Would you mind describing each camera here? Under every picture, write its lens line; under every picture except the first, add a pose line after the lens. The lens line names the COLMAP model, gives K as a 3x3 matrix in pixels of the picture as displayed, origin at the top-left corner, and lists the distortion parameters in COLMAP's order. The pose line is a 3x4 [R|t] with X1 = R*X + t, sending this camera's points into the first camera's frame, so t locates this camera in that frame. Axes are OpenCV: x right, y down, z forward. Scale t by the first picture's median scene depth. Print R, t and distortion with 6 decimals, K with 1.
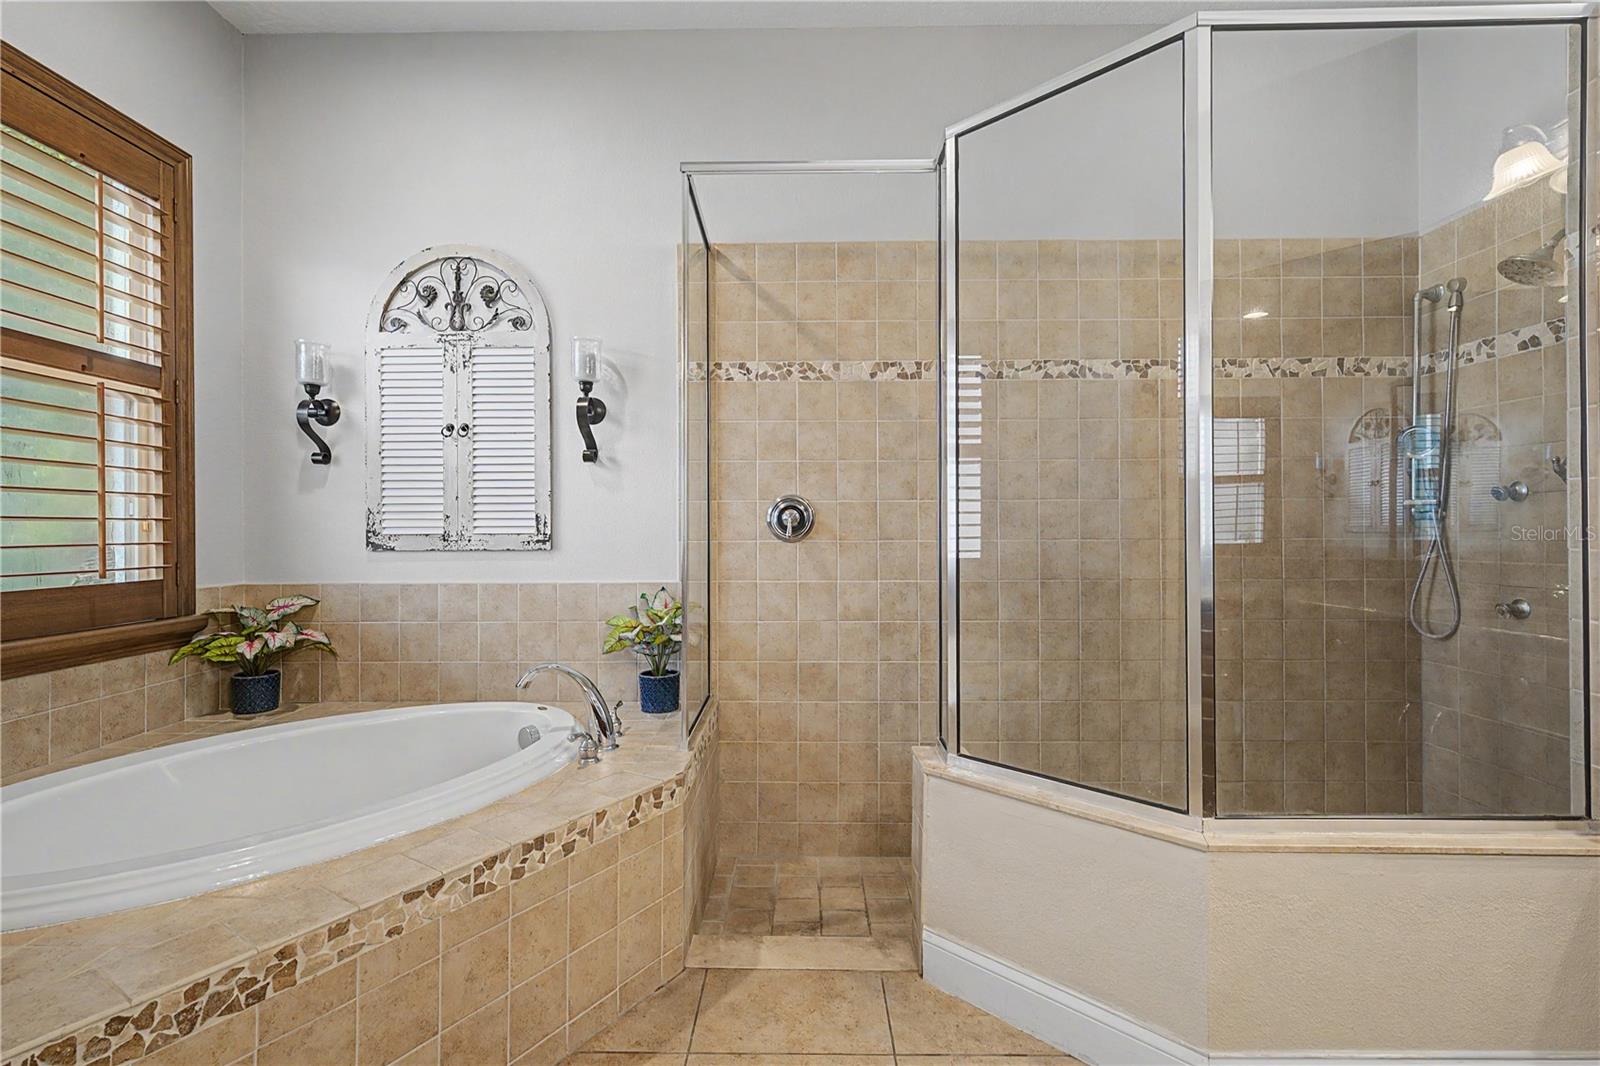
lens RADIAL K [[732.3, 0, 796.9], [0, 732.3, 526.3], [0, 0, 1]] dist [0.000021, 0.000250]
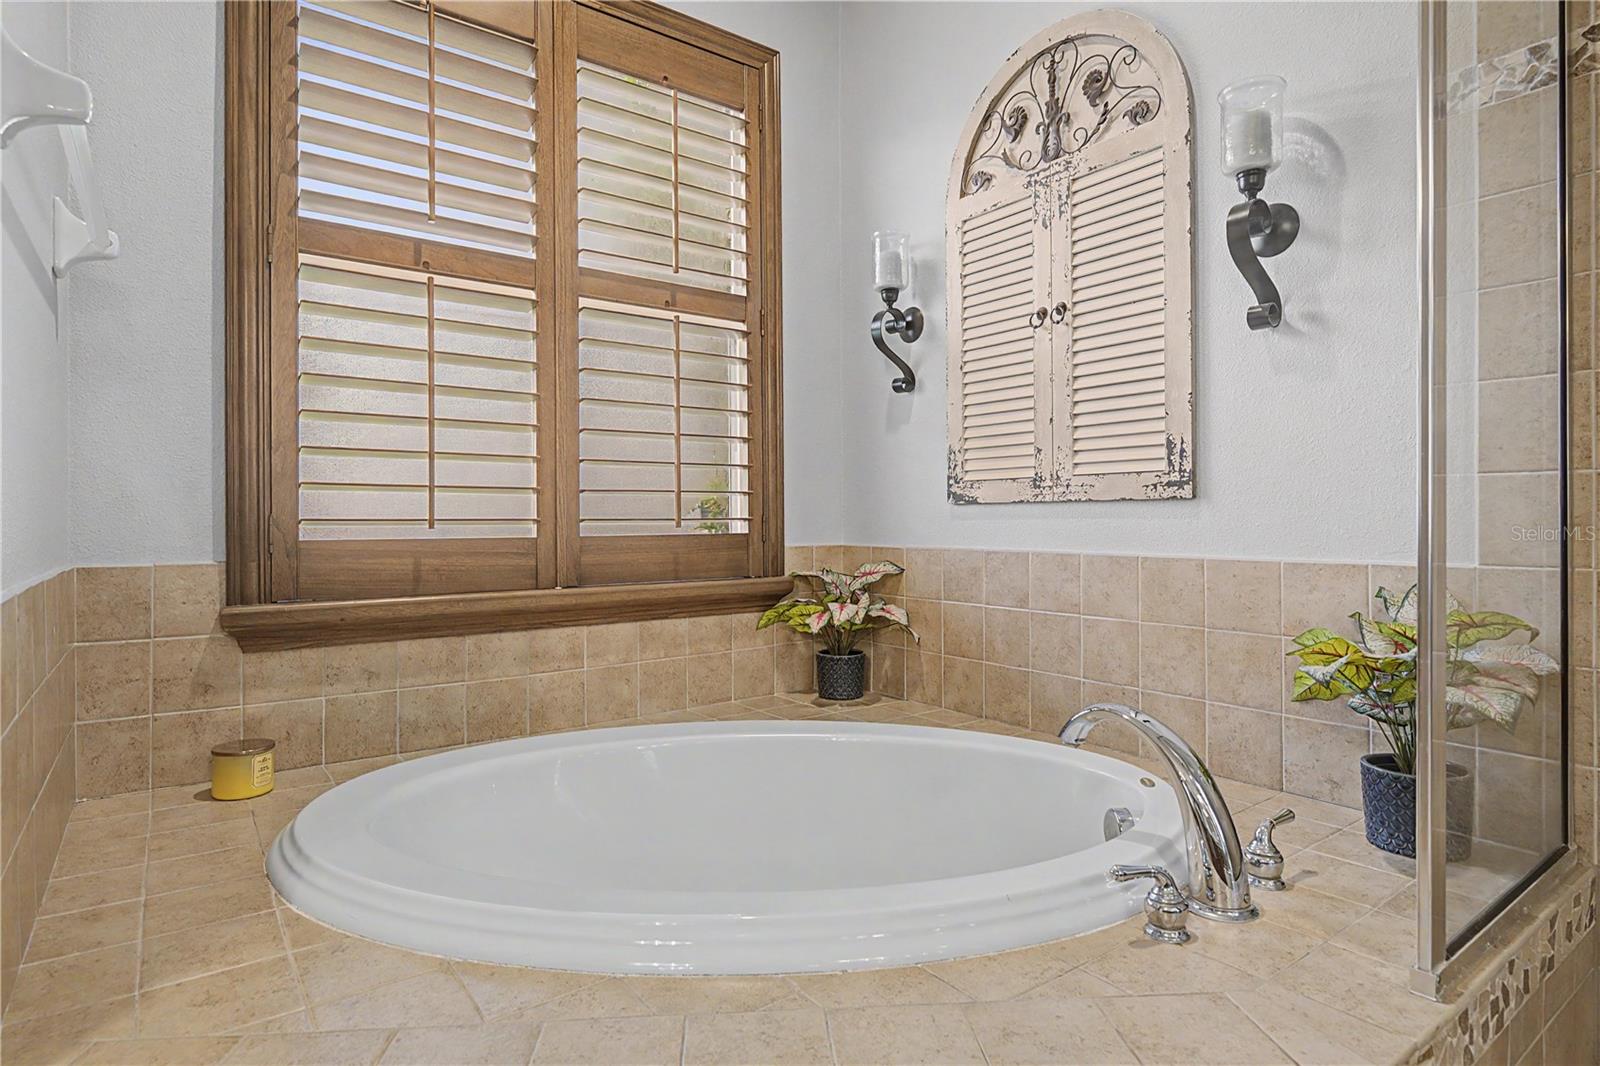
lens RADIAL K [[854.2, 0, 795.3], [0, 854.2, 519.2], [0, 0, 1]] dist [-0.000494, -0.000933]
pose [[0.599649, 0.003279, -0.800256, 0.003418], [0.004795, 0.999959, 0.007690, 0.041450], [0.800249, -0.008448, 0.599609, 0.367390]]
